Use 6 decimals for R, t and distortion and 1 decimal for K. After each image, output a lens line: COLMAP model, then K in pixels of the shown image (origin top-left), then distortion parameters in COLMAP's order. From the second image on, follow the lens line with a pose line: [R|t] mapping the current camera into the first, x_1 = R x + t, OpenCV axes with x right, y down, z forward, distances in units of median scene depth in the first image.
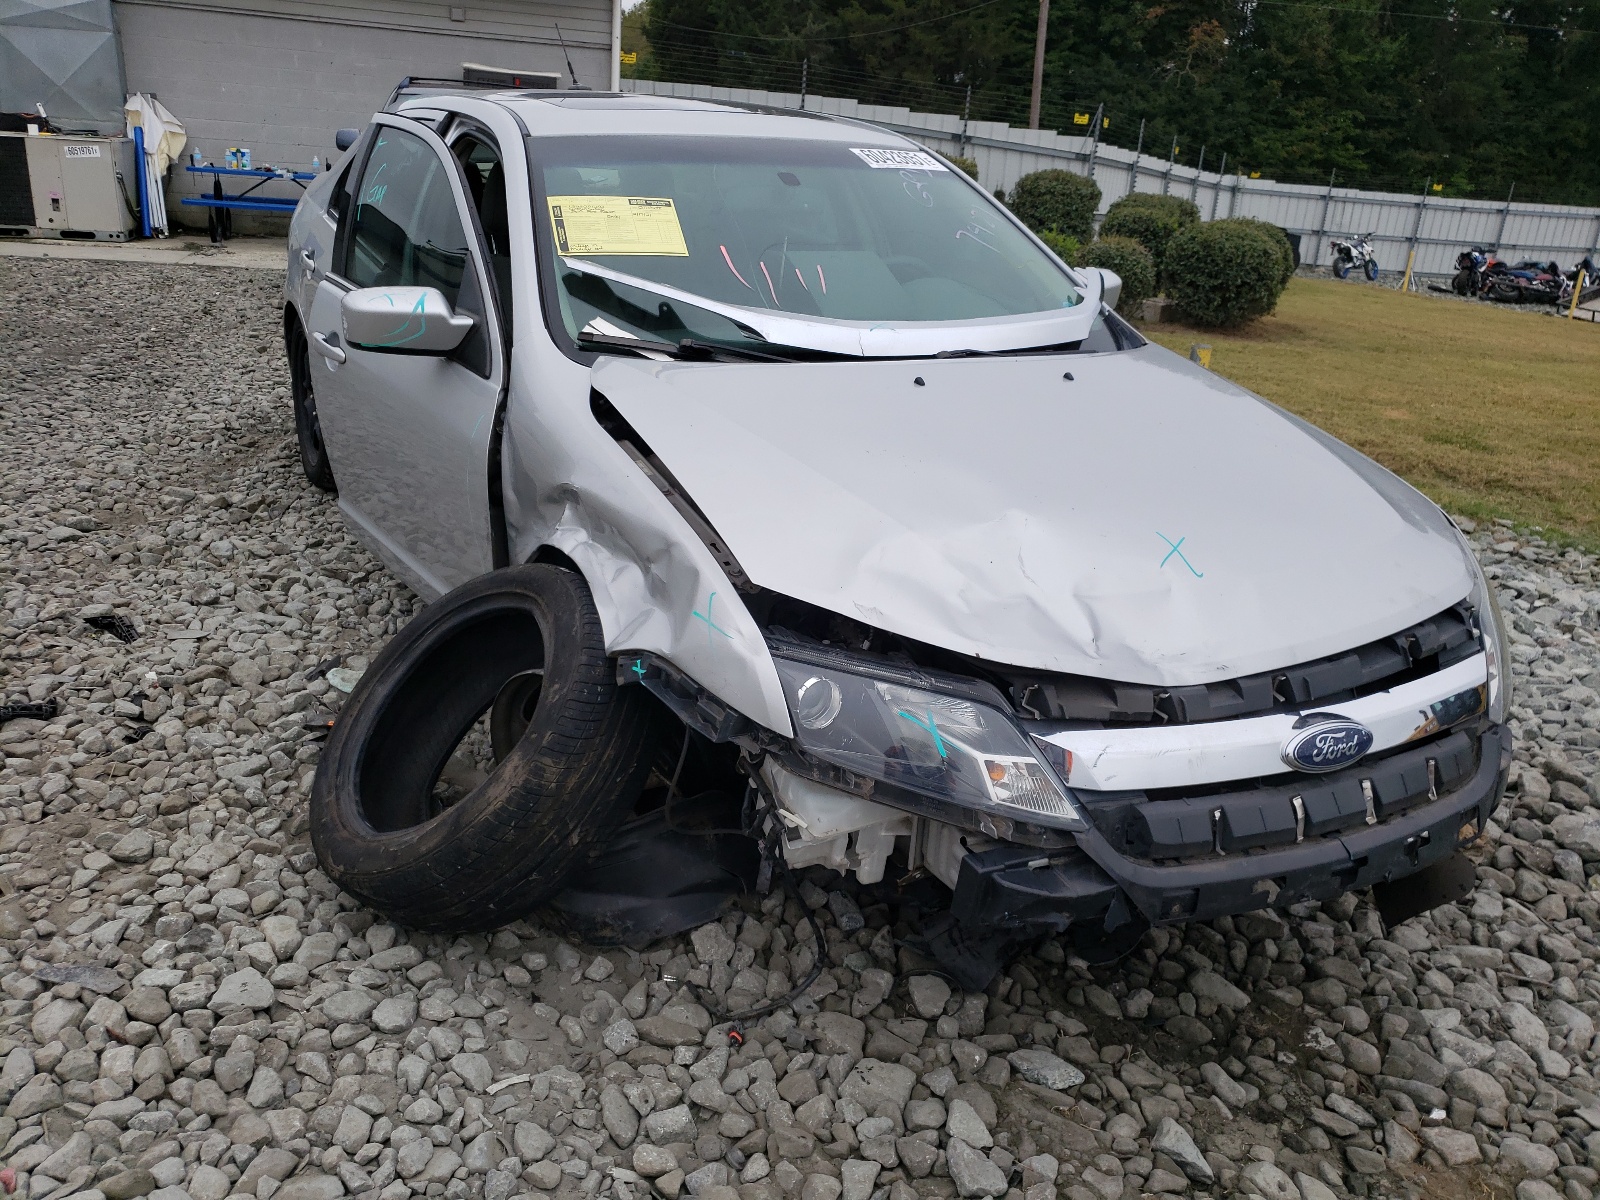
lens RADIAL K [[1223.2, 0, 794.9], [0, 1223.2, 611.7], [0, 0, 1]] dist [0.051224, -0.095022]
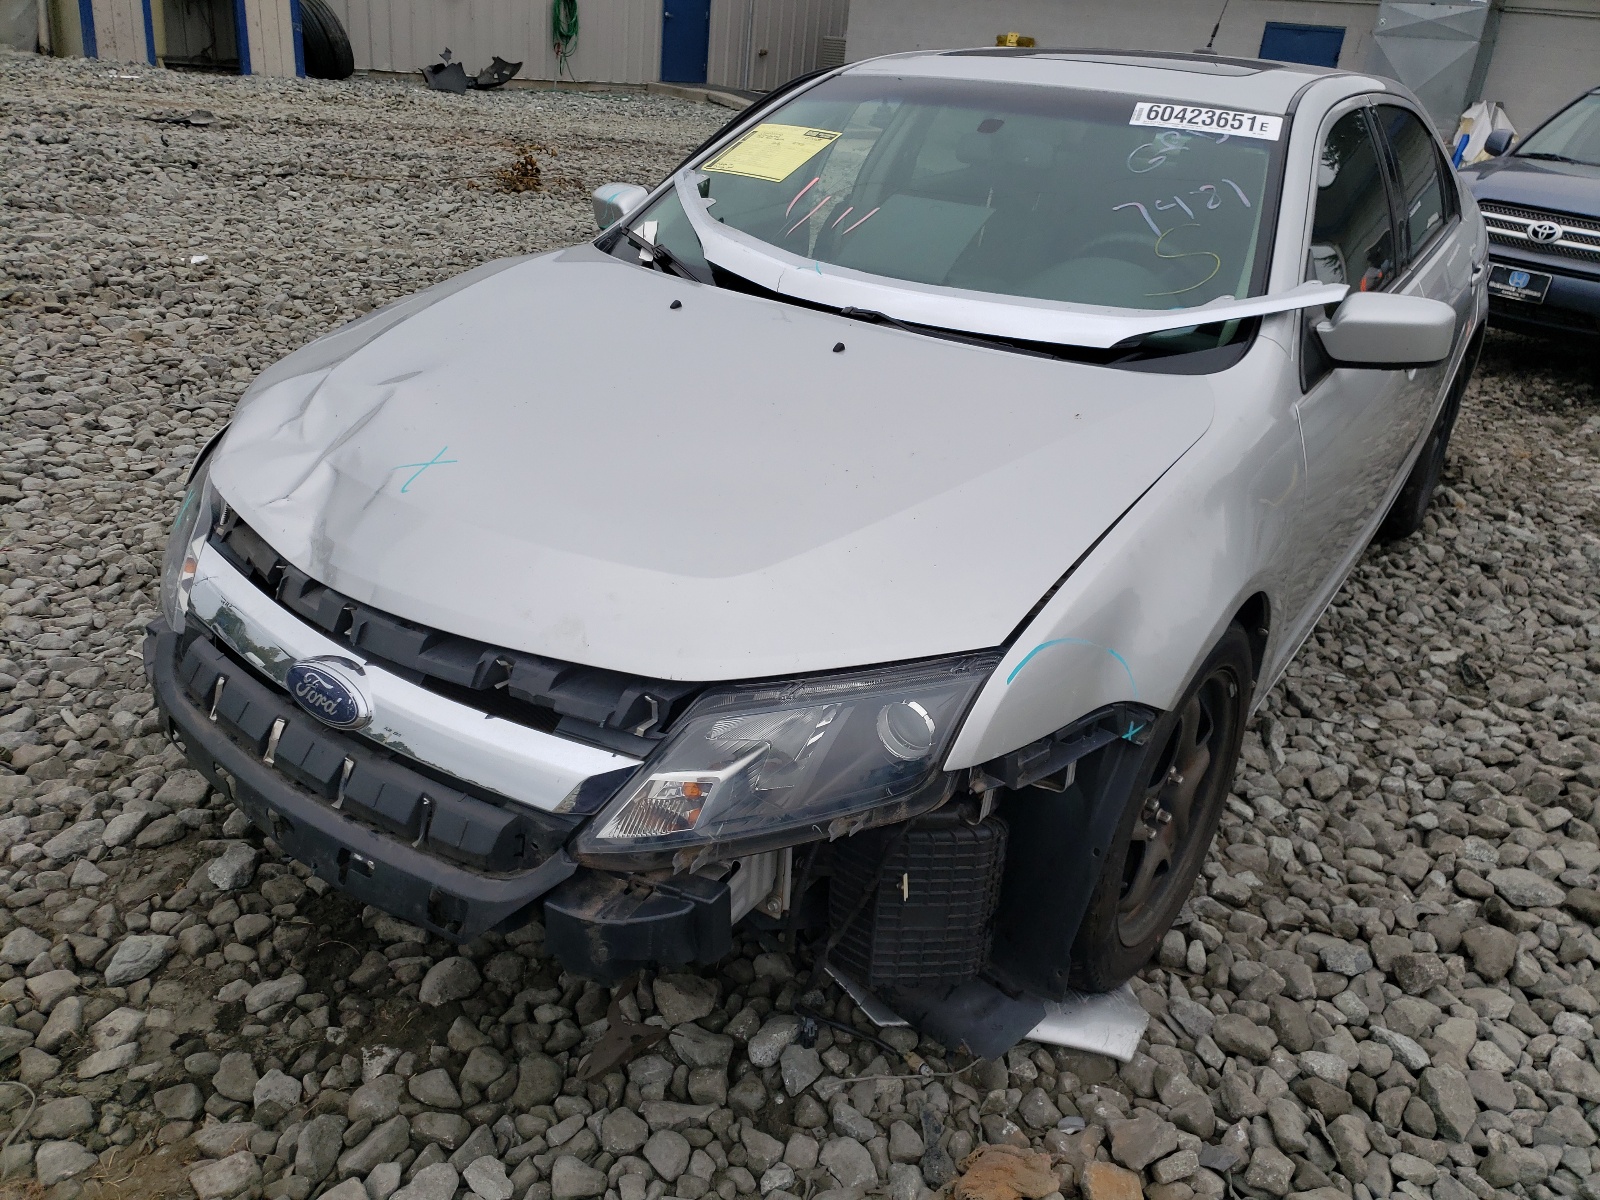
lens RADIAL K [[1235.5, 0, 831.5], [0, 1235.5, 605.6], [0, 0, 1]] dist [0.009107, 0.009135]
pose [[0.482597, 0.352042, -0.801977, 1.149422], [-0.372698, 0.911167, 0.175699, -0.213754], [0.792589, 0.214103, 0.570932, 0.672931]]
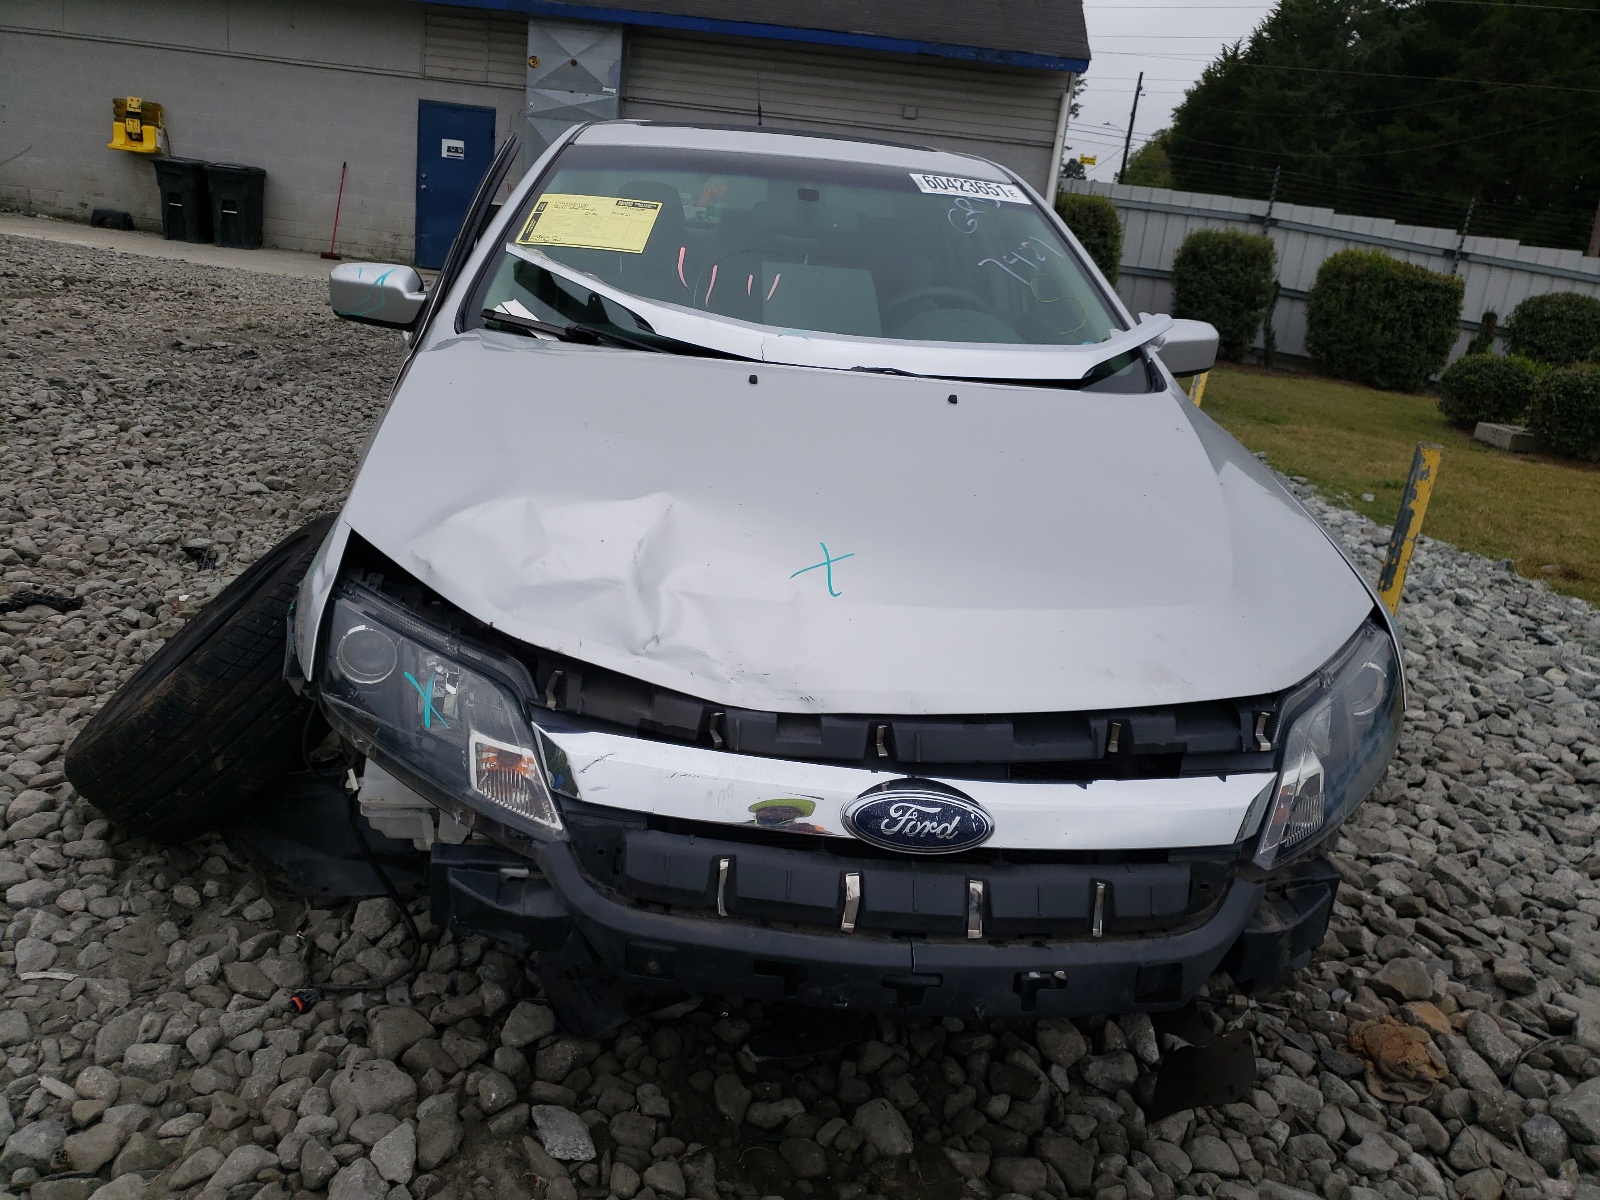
lens RADIAL K [[1225.6, 0, 800.0], [0, 1225.6, 600.0], [0, 0, 1]] dist [0.028650, -0.007031]
pose [[0.922931, 0.148017, -0.355373, 0.547916], [-0.179311, 0.982163, -0.056601, 0.023832], [0.340657, 0.115961, 0.933009, 0.192738]]
